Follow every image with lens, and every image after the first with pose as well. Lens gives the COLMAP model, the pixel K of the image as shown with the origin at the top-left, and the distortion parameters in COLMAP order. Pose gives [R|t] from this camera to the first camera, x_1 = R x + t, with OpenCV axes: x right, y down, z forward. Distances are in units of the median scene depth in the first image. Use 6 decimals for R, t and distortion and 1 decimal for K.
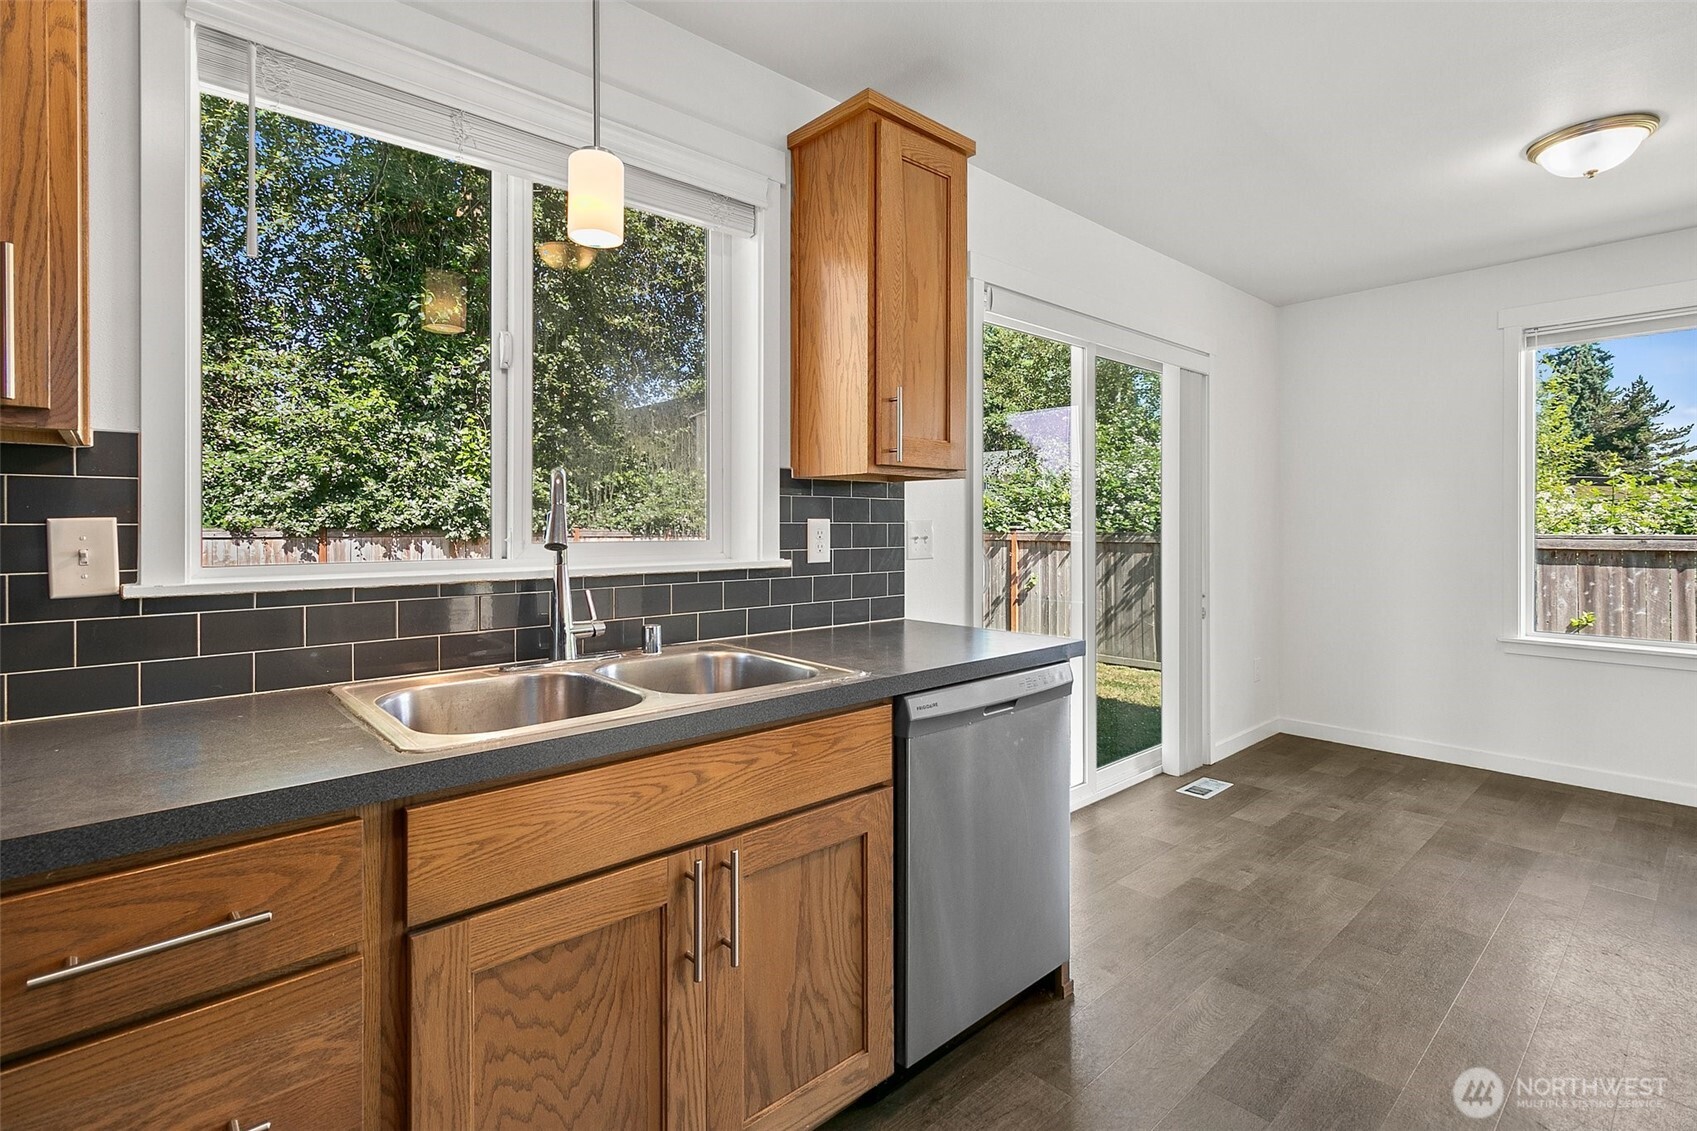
lens RADIAL K [[797.0, 0, 851.1], [0, 797.0, 527.0], [0, 0, 1]] dist [0.005544, -0.000269]
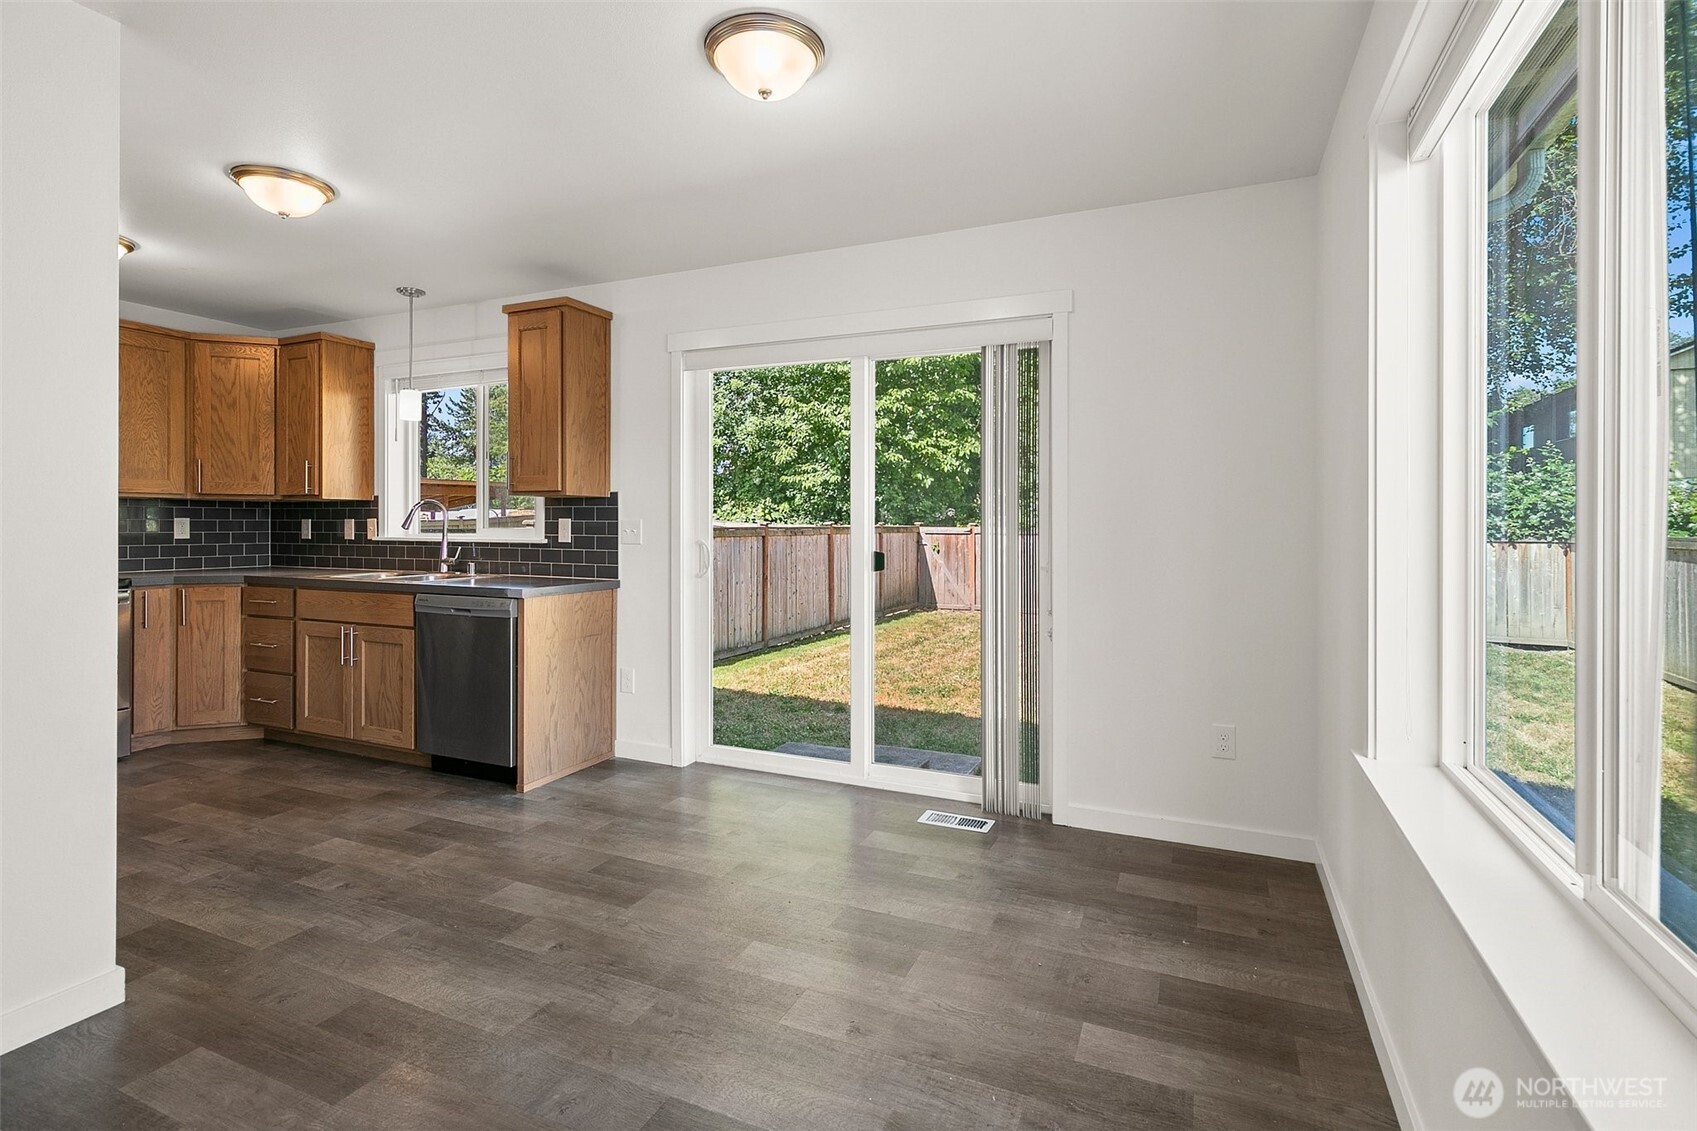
lens RADIAL K [[797.0, 0, 841.7], [0, 797.0, 528.5], [0, 0, 1]] dist [0.005544, -0.000269]
pose [[0.401356, 0.007510, -0.915891, 0.633237], [-0.008341, 0.999955, 0.004544, -0.000371], [0.915884, 0.005816, 0.401401, 0.278114]]
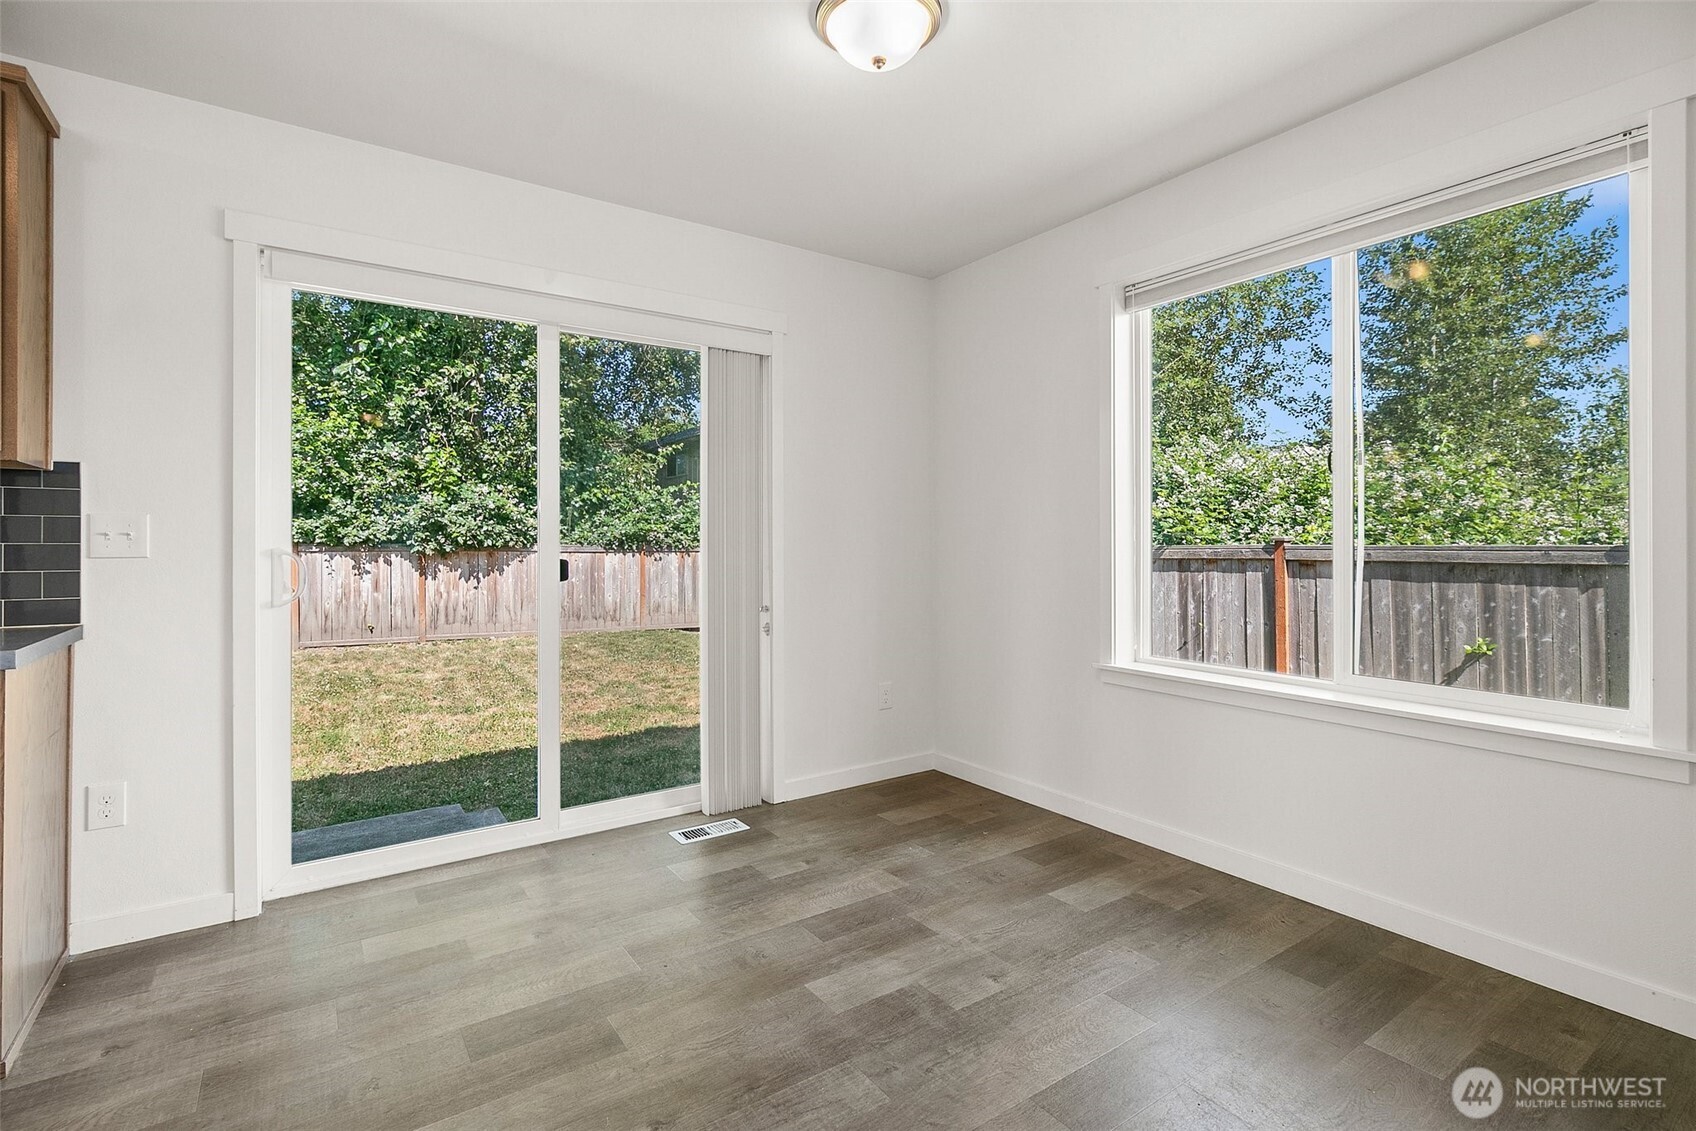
lens RADIAL K [[796.6, 0, 842.4], [0, 796.6, 540.4], [0, 0, 1]] dist [0.005544, -0.000269]
pose [[0.990558, -0.001350, -0.137086, 0.370814], [0.000378, 0.999975, -0.007117, 0.010437], [0.137092, 0.006998, 0.990534, 0.087366]]
